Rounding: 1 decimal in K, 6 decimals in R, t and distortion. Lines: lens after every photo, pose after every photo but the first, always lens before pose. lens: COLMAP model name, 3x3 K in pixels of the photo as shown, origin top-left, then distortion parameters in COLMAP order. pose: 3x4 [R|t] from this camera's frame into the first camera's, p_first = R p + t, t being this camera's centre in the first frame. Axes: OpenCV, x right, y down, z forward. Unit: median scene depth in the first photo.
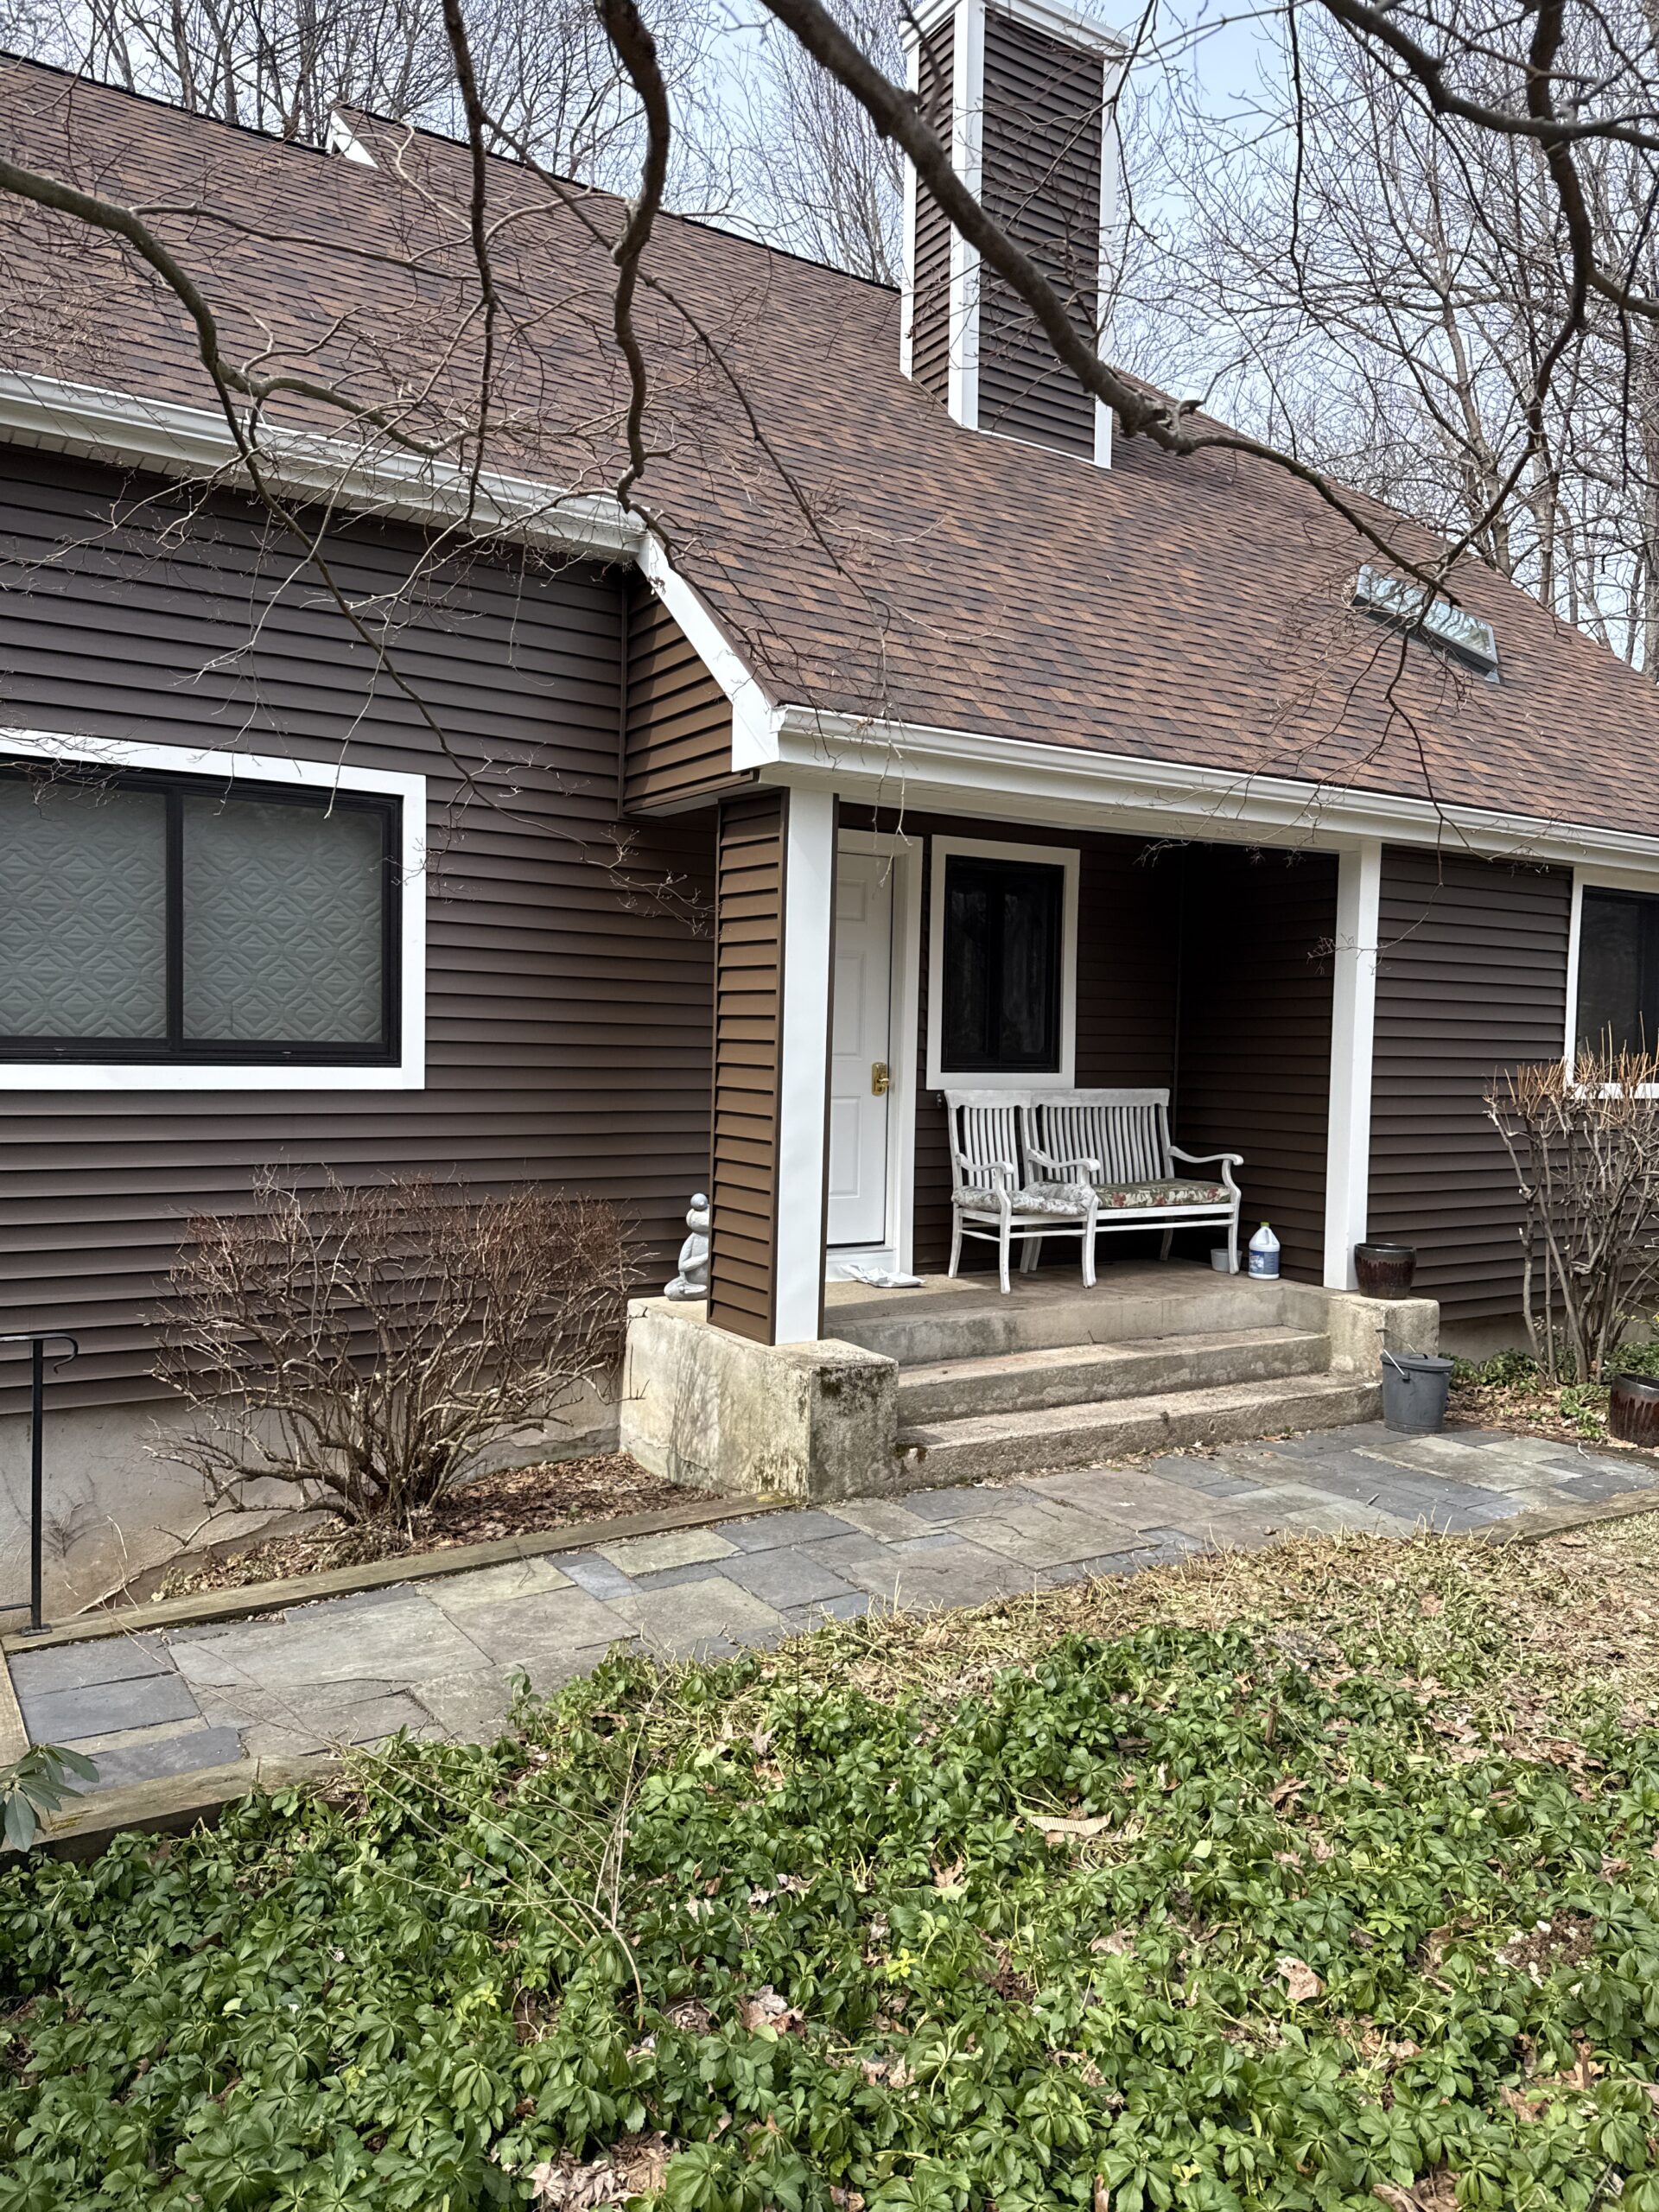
lens RADIAL K [[1557.9, 0, 824.9], [0, 1557.9, 1111.8], [0, 0, 1]] dist [0.028651, -0.036959]
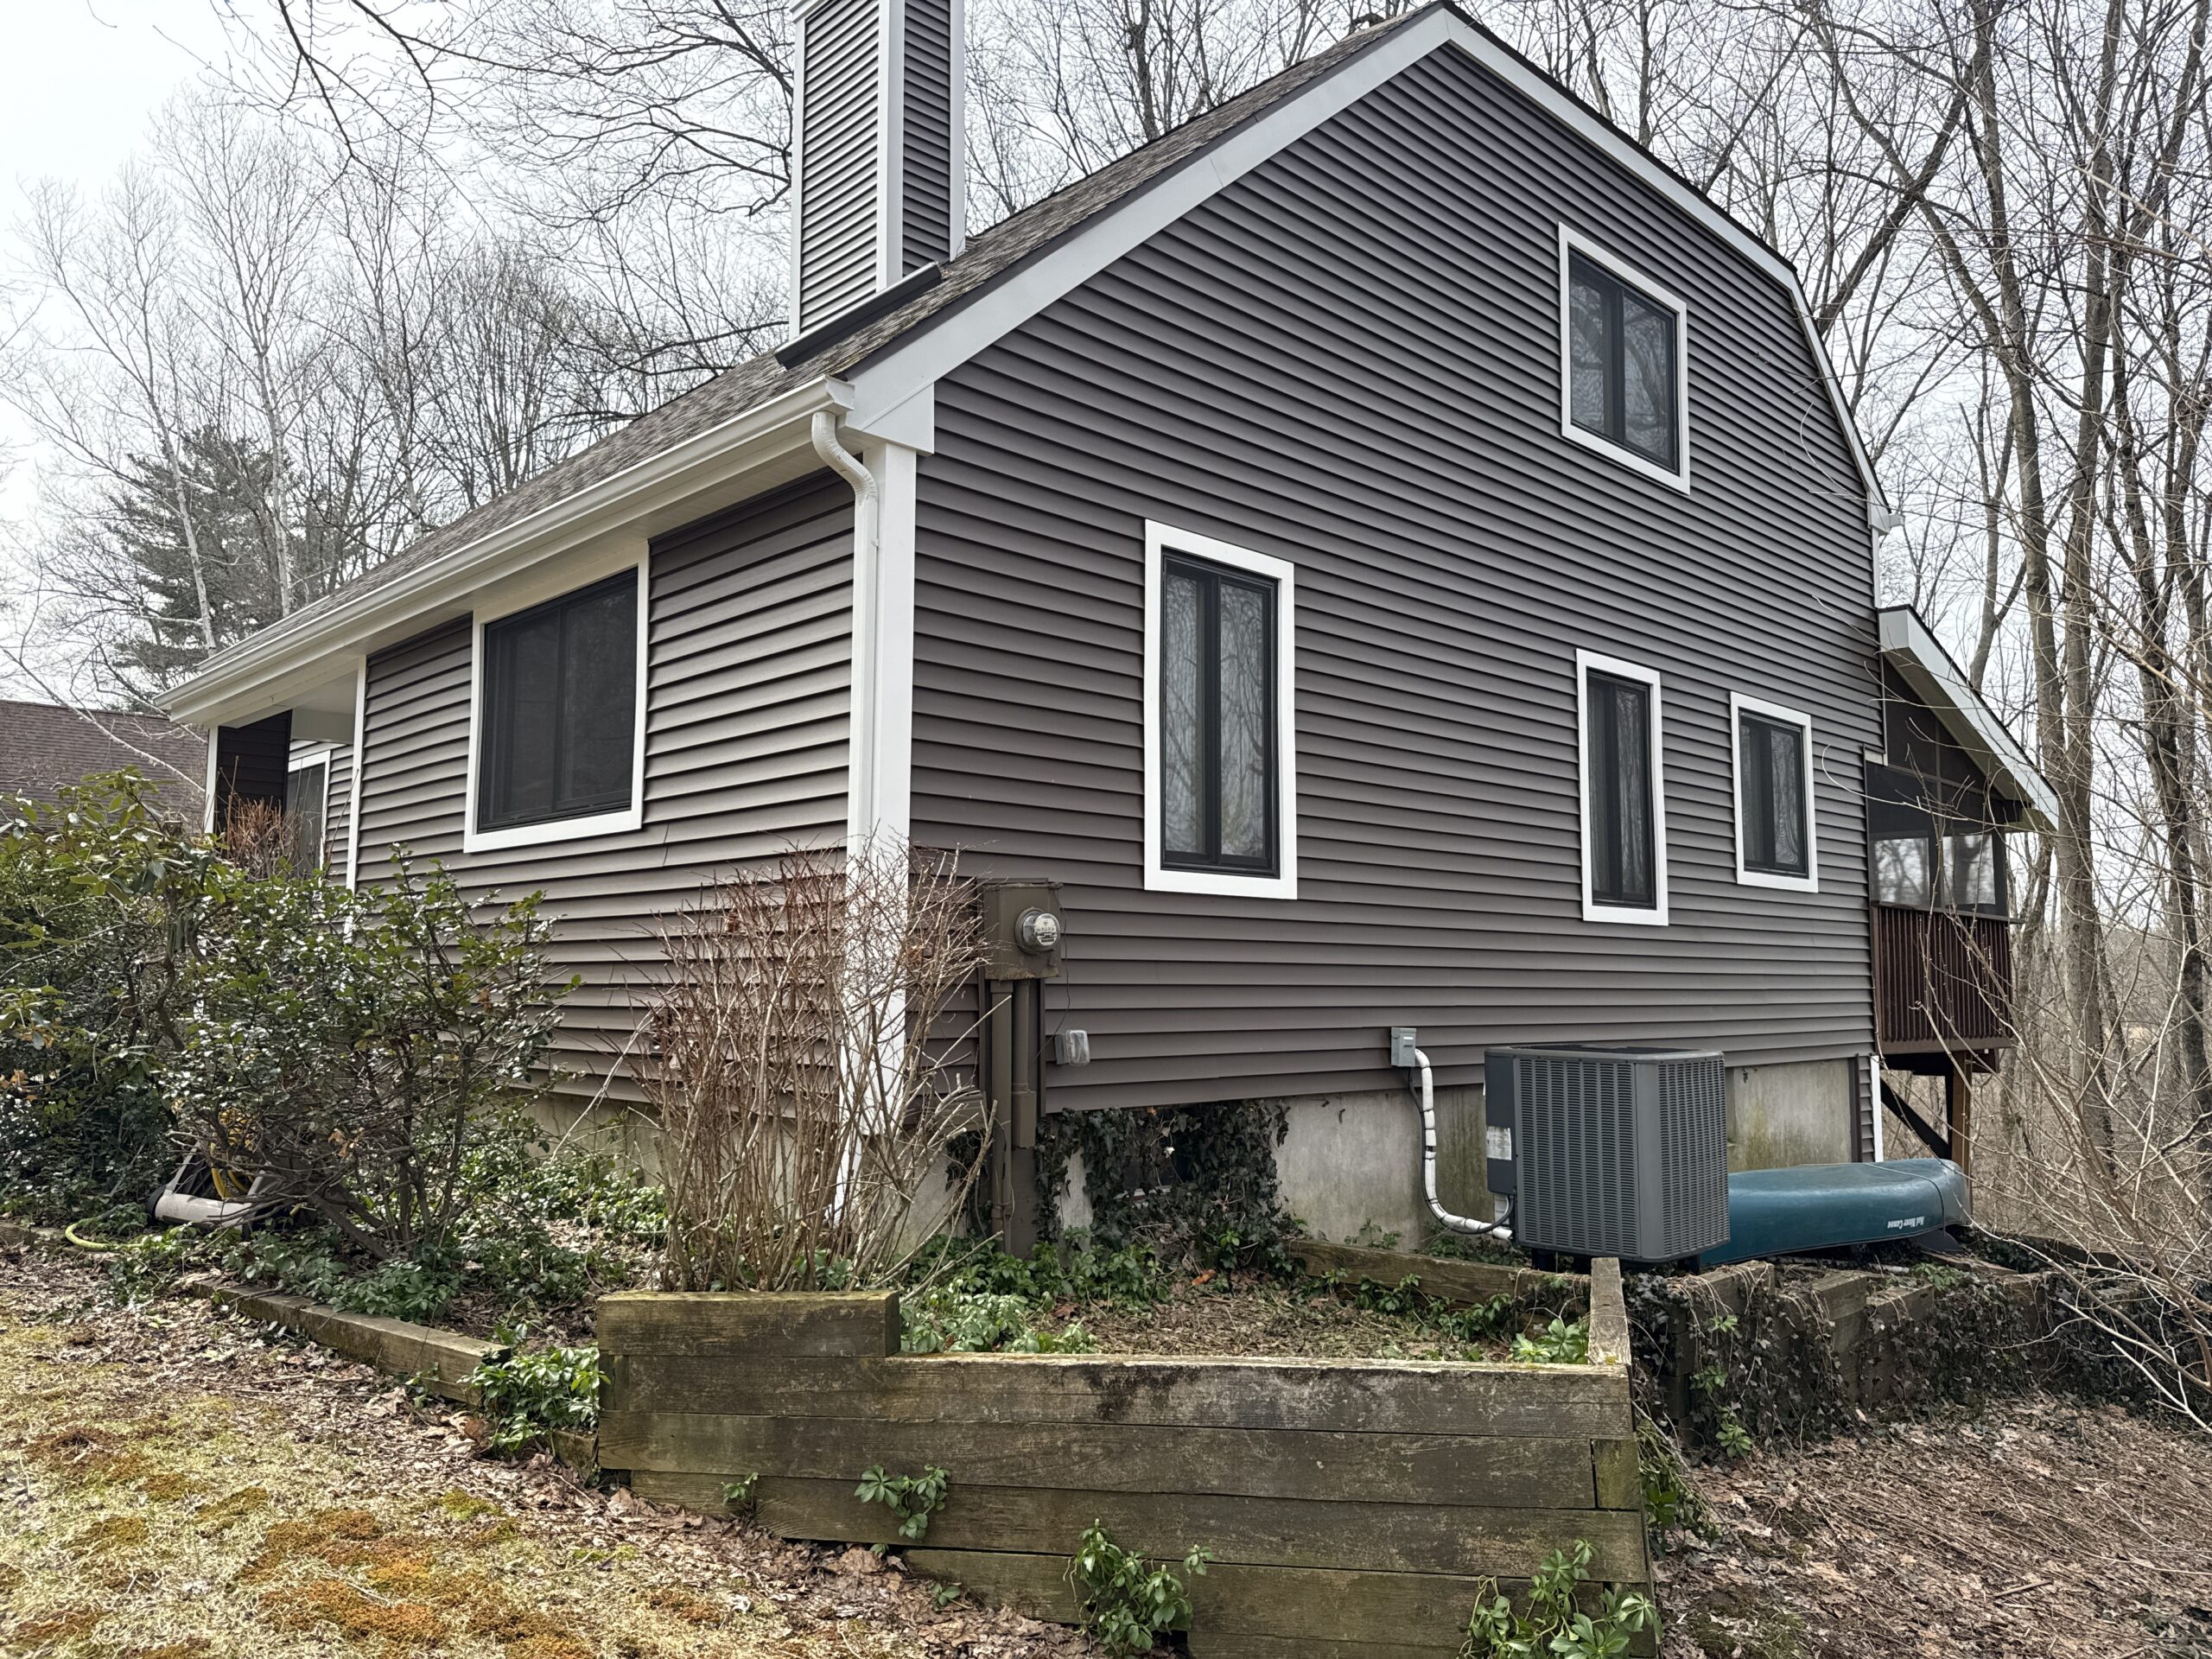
lens RADIAL K [[1557.9, 0, 1103.6], [0, 1557.9, 842.7], [0, 0, 1]] dist [0.028651, -0.036959]
pose [[0.196119, -0.102852, -0.975171, 1.903531], [-0.037282, 0.992983, -0.112228, 0.099248], [0.979871, 0.058366, 0.190908, 1.553988]]
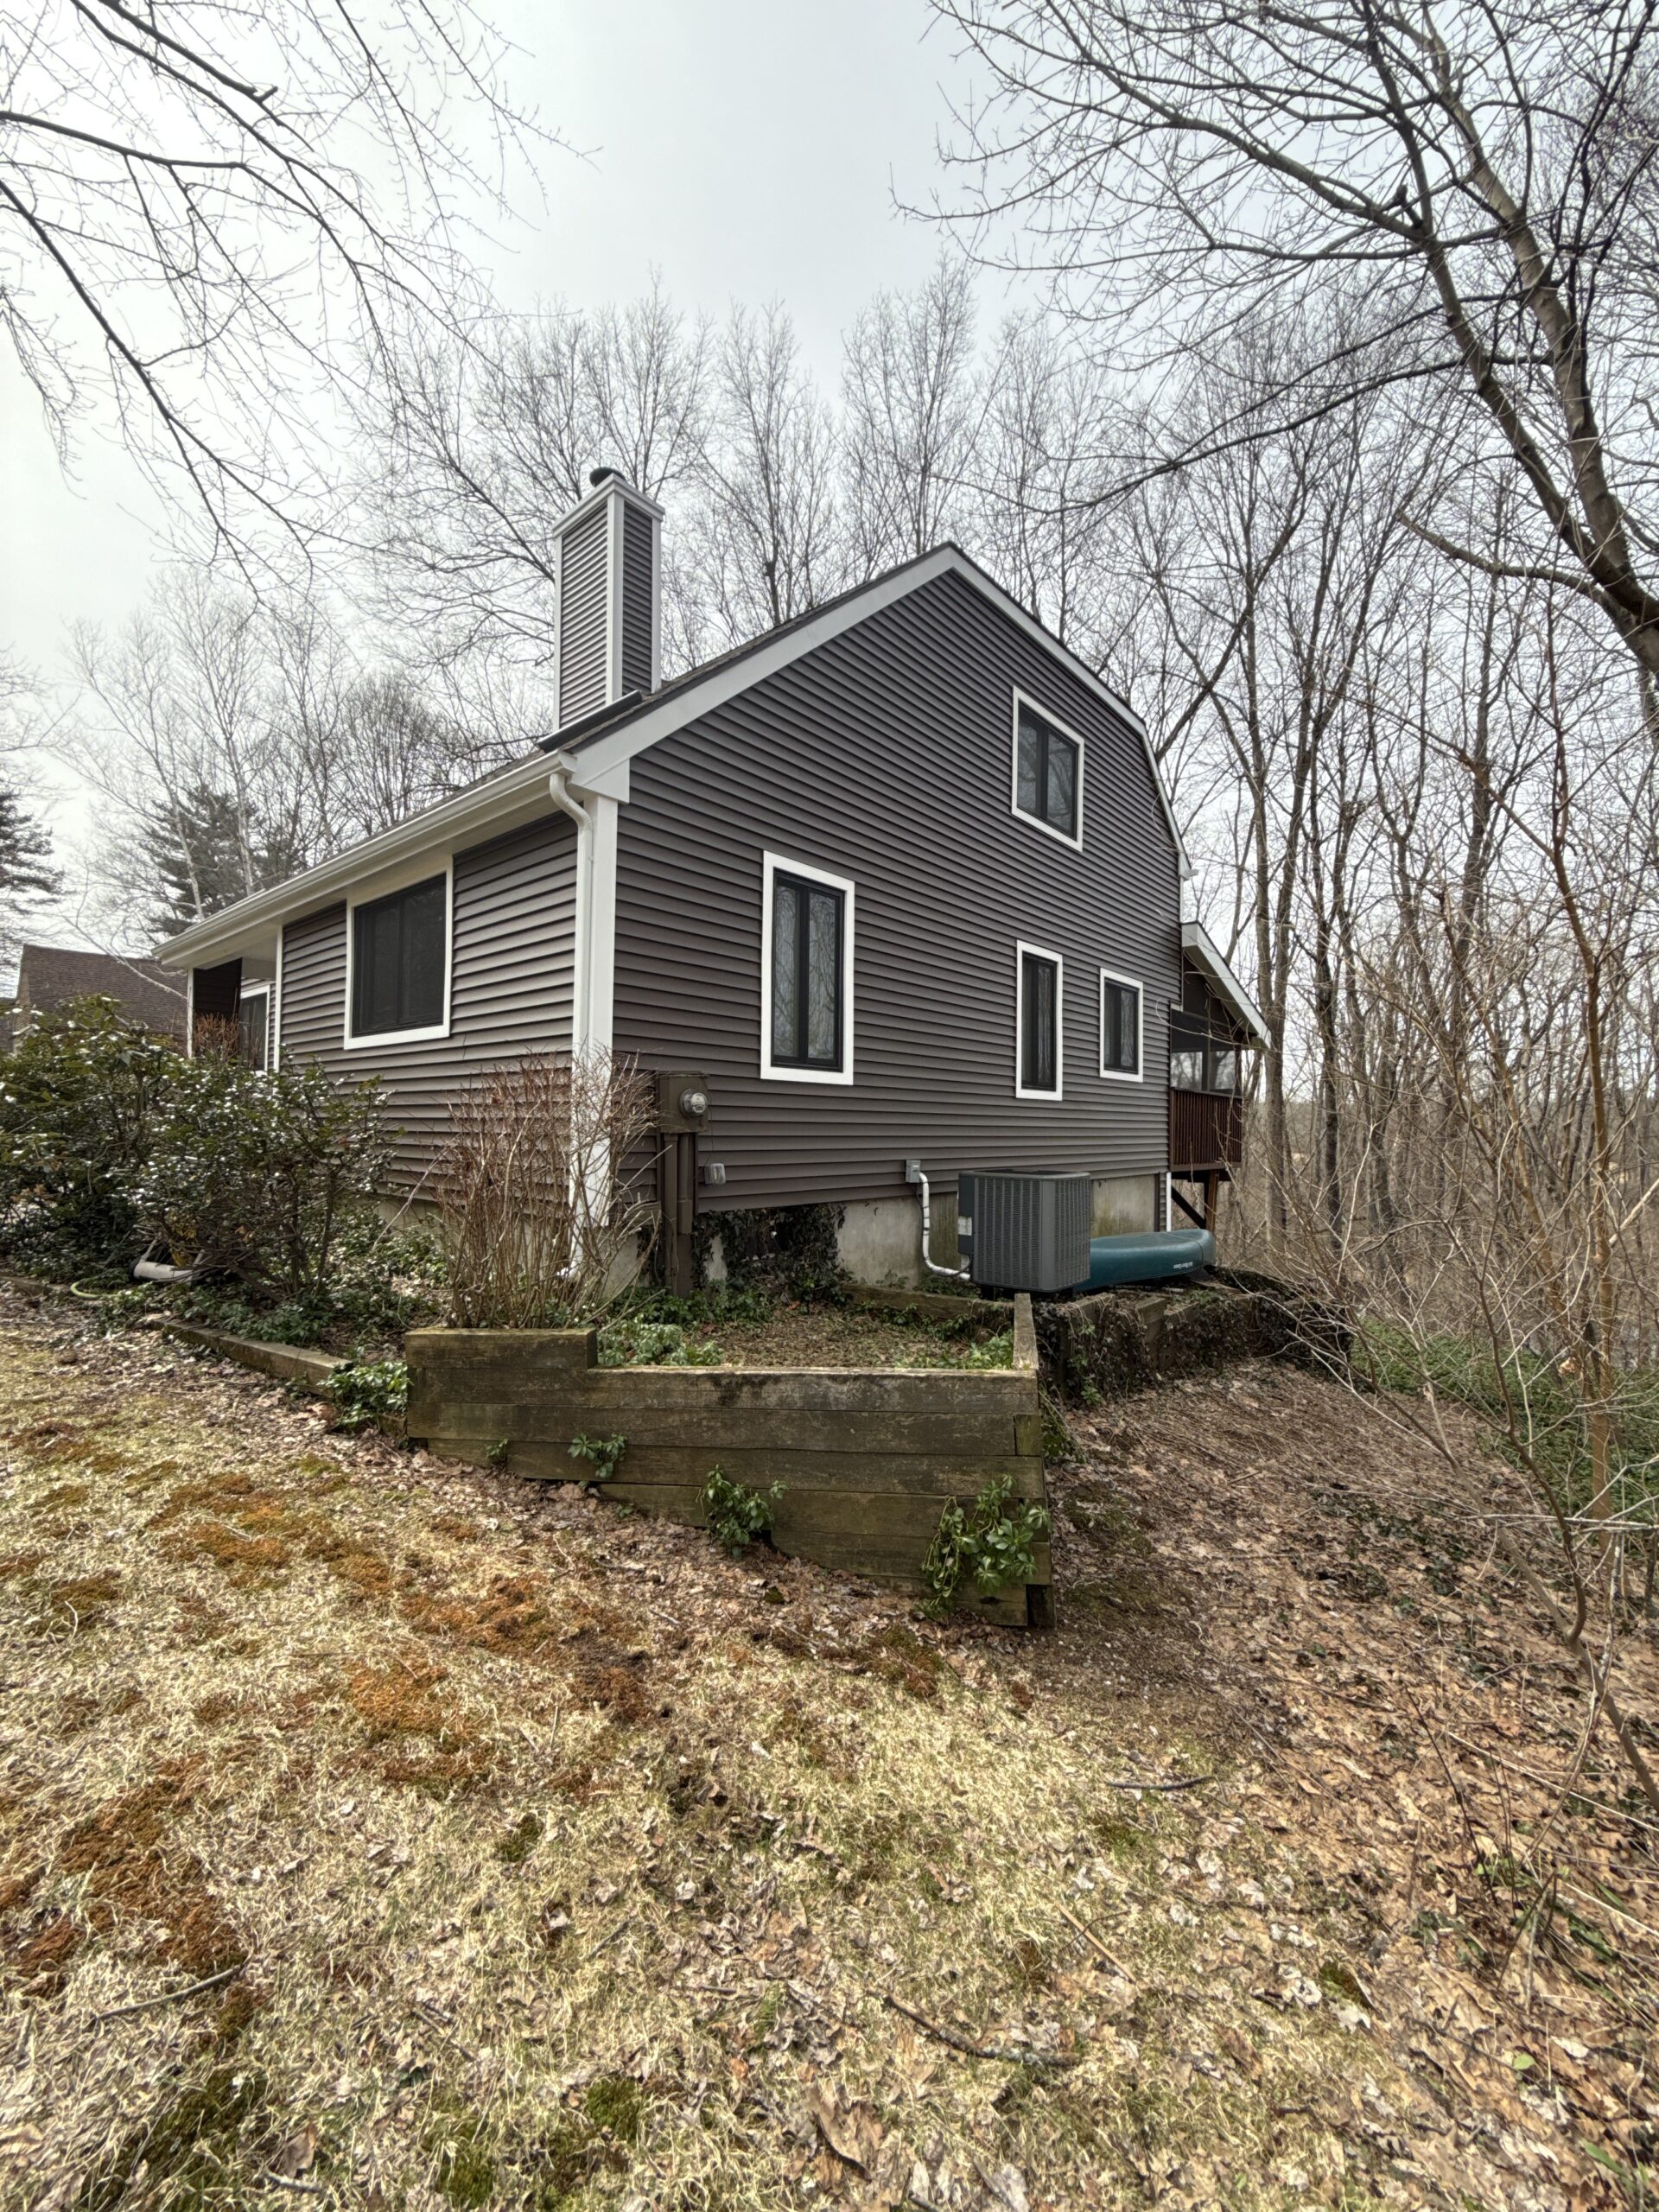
lens RADIAL K [[882.2, 0, 822.9], [0, 882.2, 1113.1], [0, 0, 1]] dist [0.000208, 0.002164]
pose [[0.278927, -0.028860, -0.959878, 1.854411], [-0.042389, 0.998204, -0.042331, 0.090476], [0.959376, 0.052496, 0.277203, 1.576702]]
